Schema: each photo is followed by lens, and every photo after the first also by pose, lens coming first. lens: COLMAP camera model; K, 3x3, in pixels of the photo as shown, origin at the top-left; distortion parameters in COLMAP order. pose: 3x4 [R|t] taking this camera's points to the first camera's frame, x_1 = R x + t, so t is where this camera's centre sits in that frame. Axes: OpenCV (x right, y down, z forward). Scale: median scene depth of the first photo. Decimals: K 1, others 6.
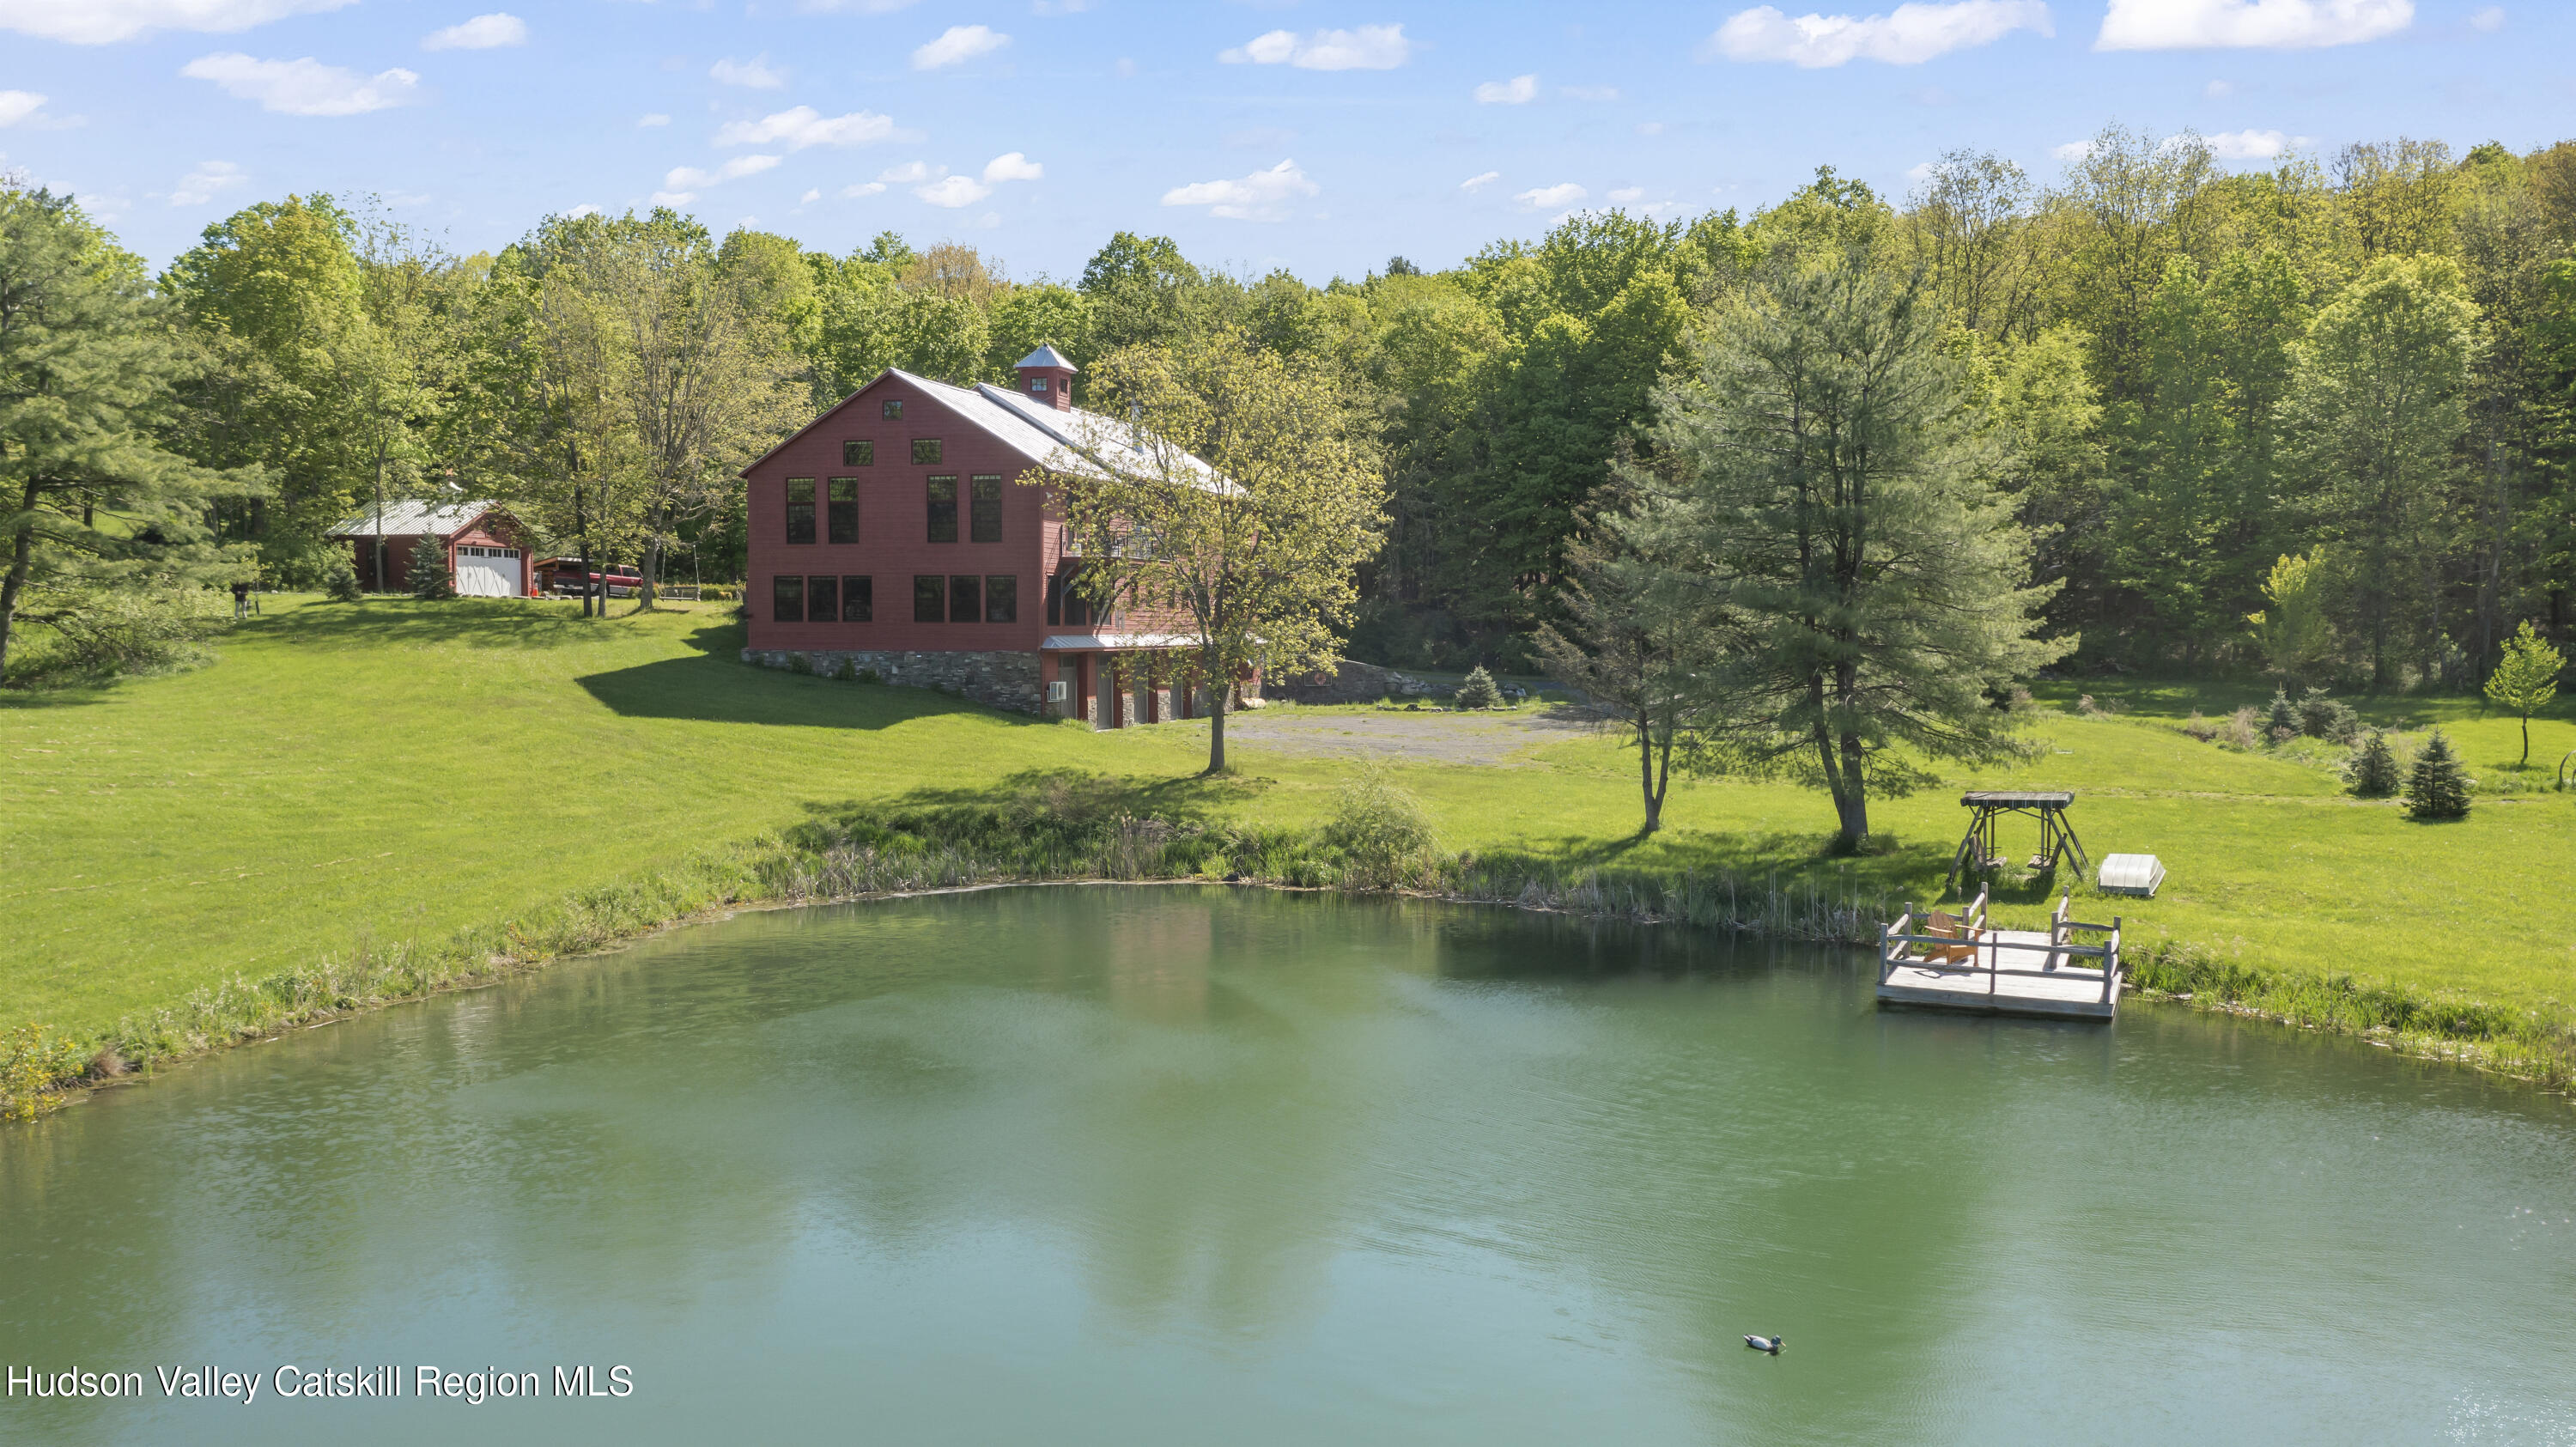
lens RADIAL K [[2120.1, 0, 1274.9], [0, 2120.1, 732.0], [0, 0, 1]] dist [0.015260, 0.001799]
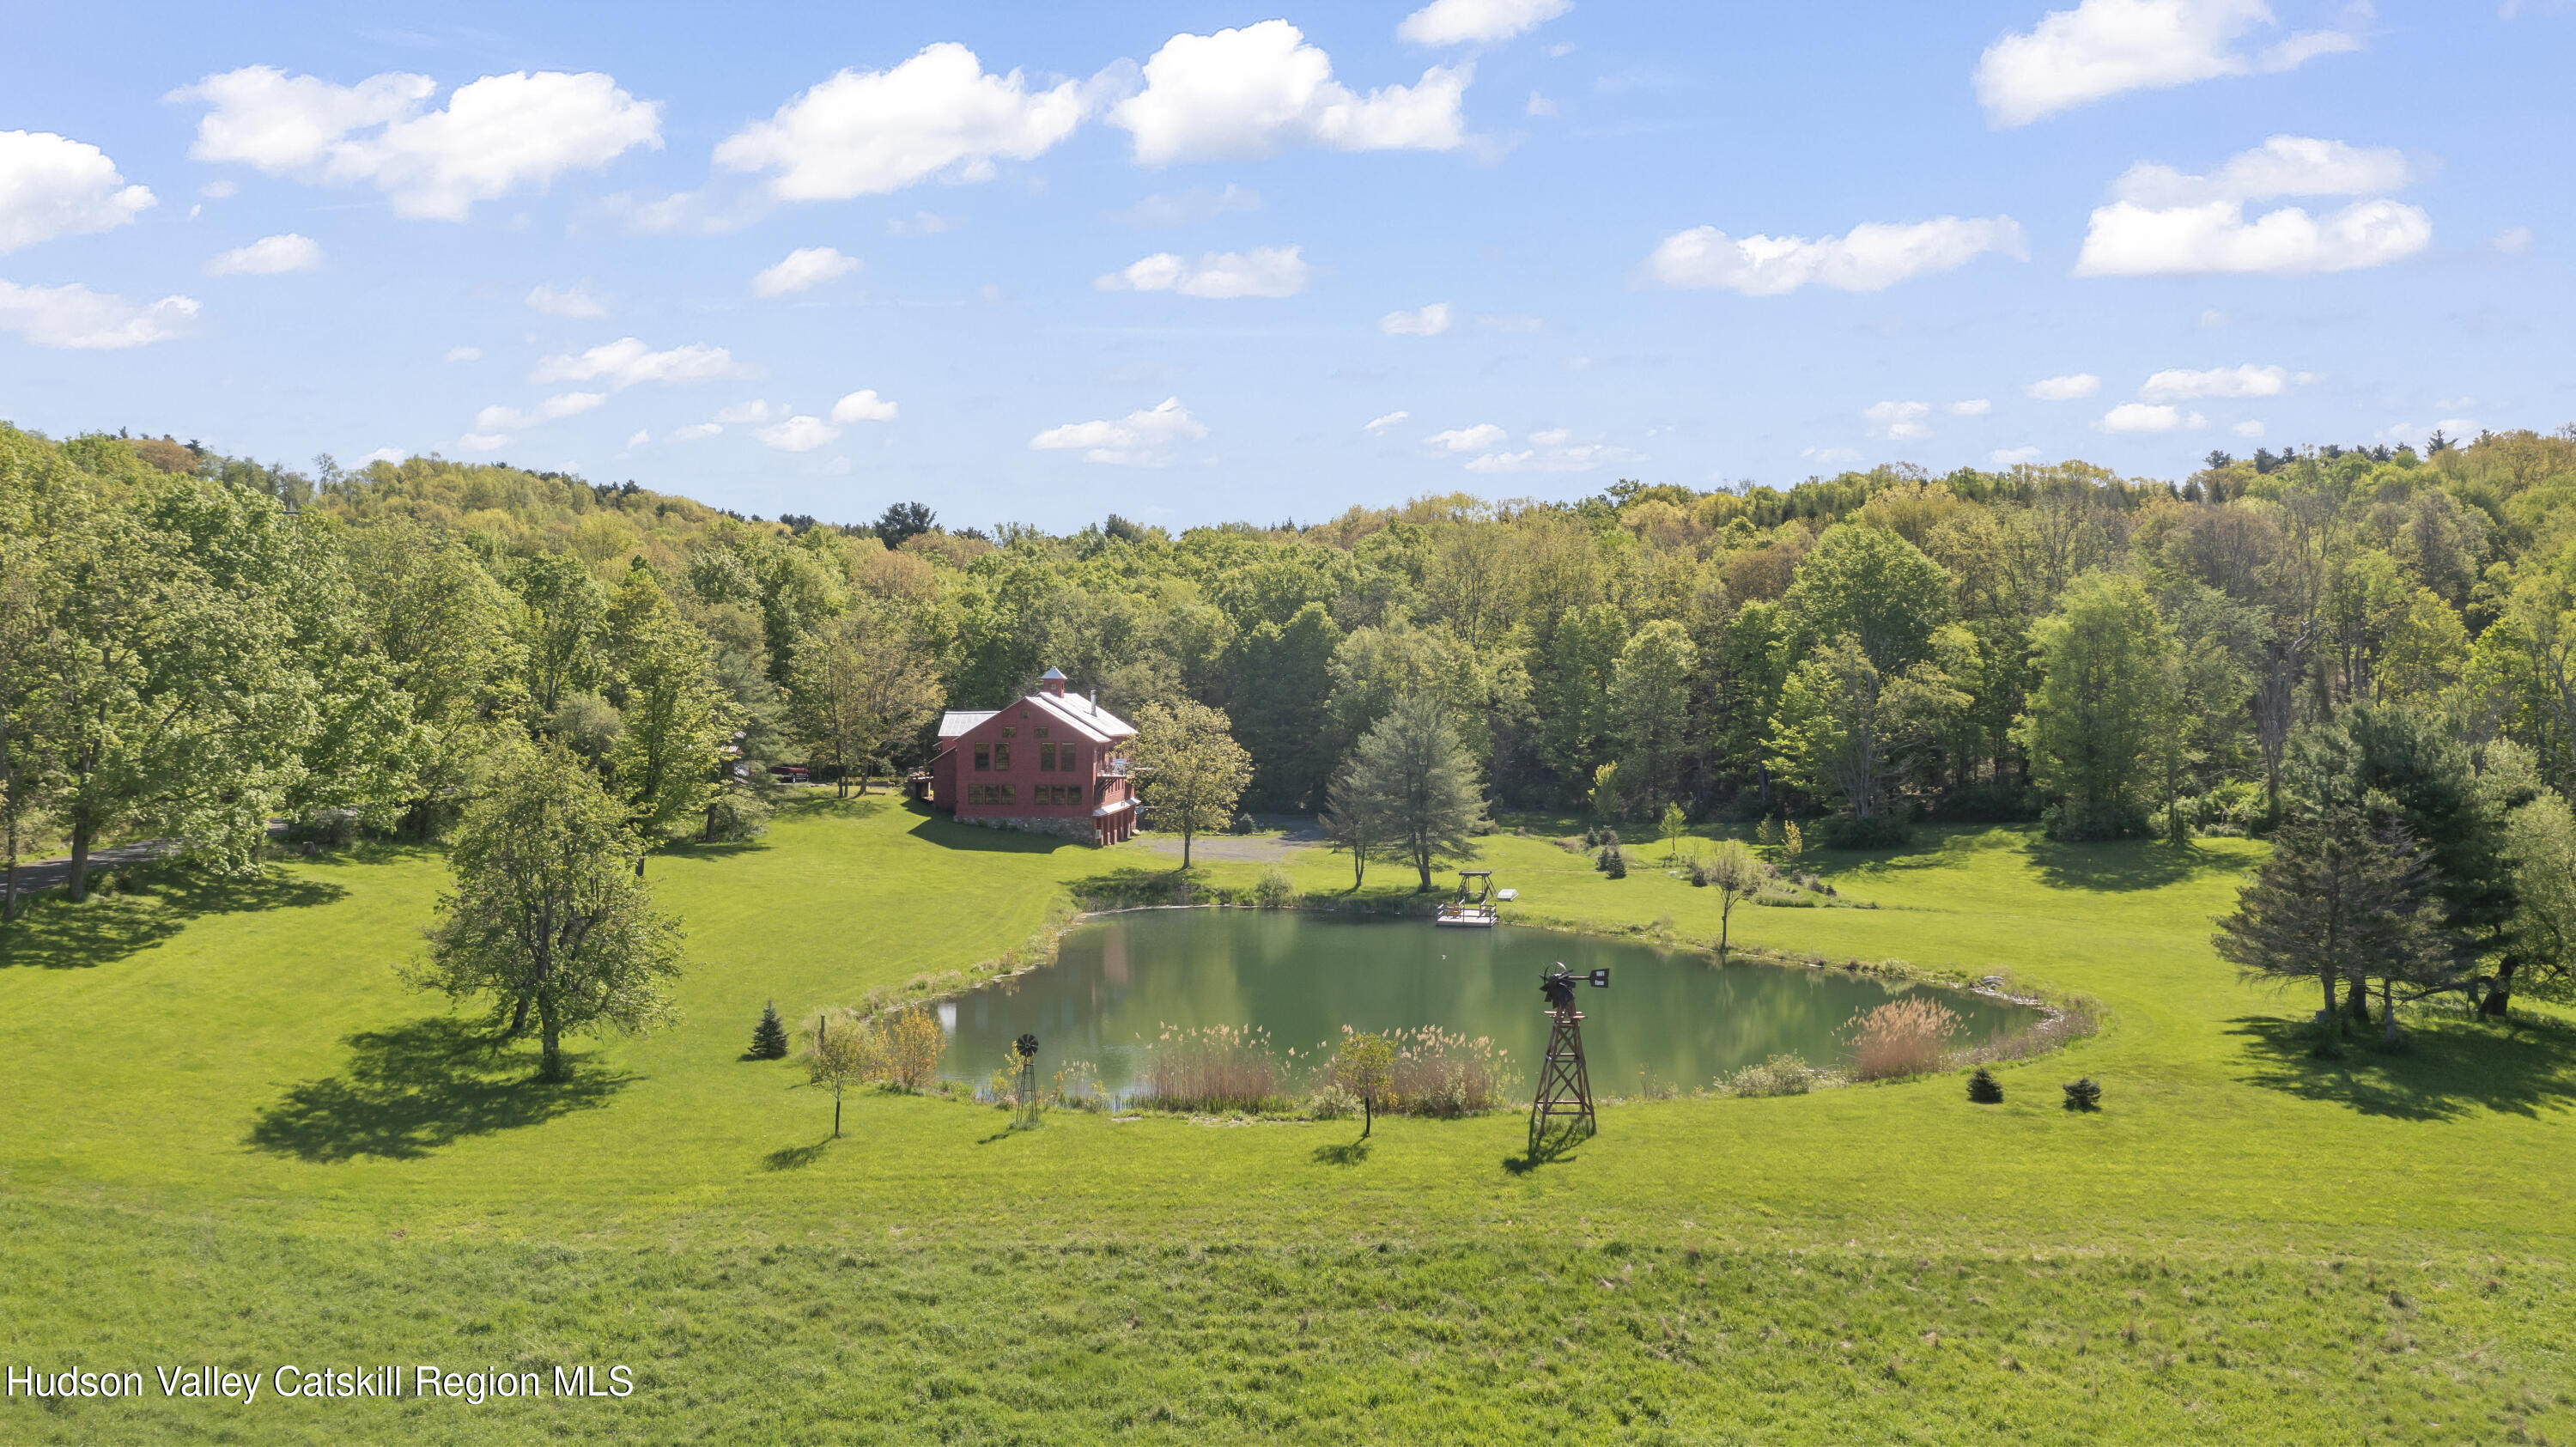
lens RADIAL K [[2120.1, 0, 1289.3], [0, 2120.1, 718.9], [0, 0, 1]] dist [0.015260, 0.001799]
pose [[0.977497, -0.000578, 0.210950, -0.450249], [0.010514, 0.998887, -0.045987, -0.041898], [-0.210689, 0.047170, 0.976414, -1.557057]]
